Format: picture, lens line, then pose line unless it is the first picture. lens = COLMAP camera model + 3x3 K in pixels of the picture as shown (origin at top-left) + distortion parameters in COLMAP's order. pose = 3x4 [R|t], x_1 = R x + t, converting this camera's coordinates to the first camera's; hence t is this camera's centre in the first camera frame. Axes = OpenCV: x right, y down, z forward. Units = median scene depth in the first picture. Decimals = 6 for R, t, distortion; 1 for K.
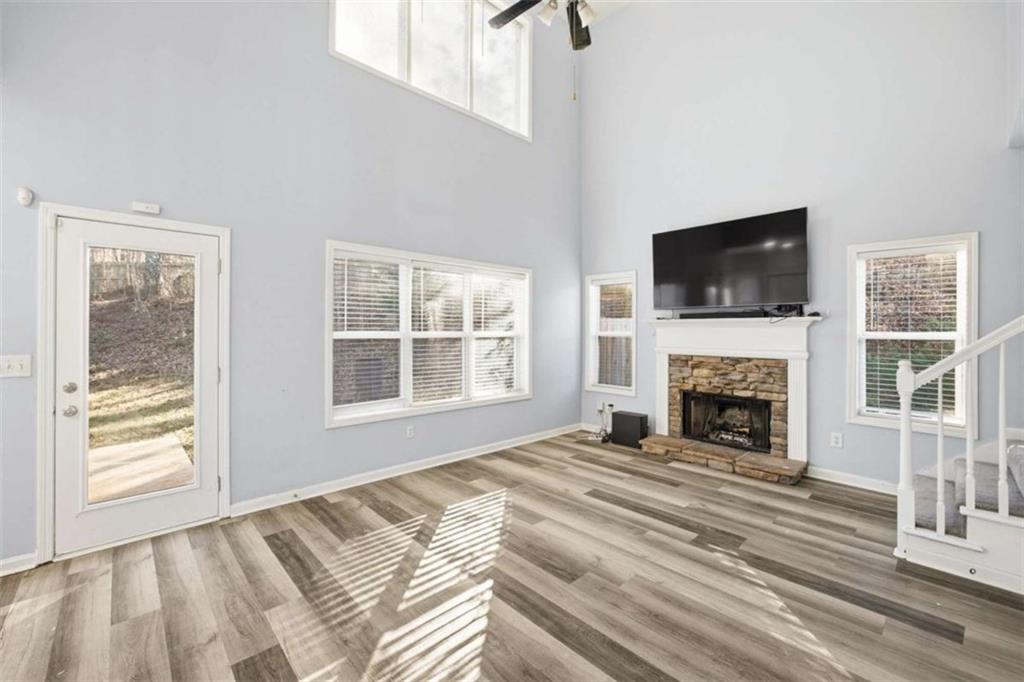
lens RADIAL K [[415.1, 0, 519.6], [0, 415.1, 332.7], [0, 0, 1]] dist [-0.009994, 0.001805]
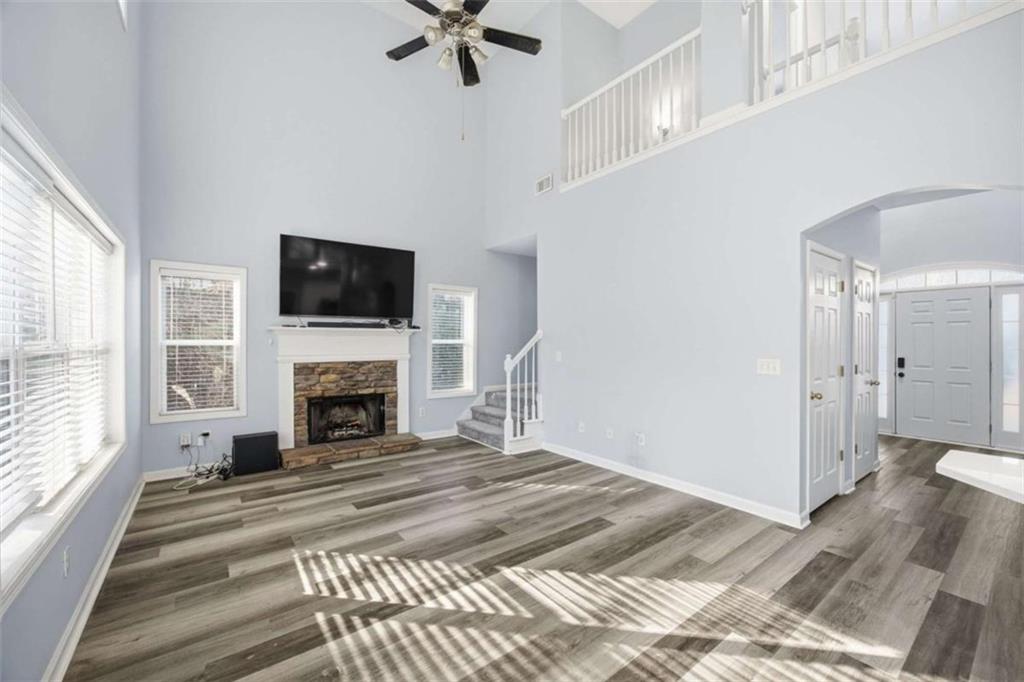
lens RADIAL K [[415.1, 0, 512.1], [0, 415.1, 345.9], [0, 0, 1]] dist [-0.009994, 0.001805]
pose [[0.125016, -0.013788, 0.992059, -0.729645], [-0.000544, 0.999902, 0.013966, -0.001752], [-0.992155, -0.002286, 0.124996, 0.520867]]
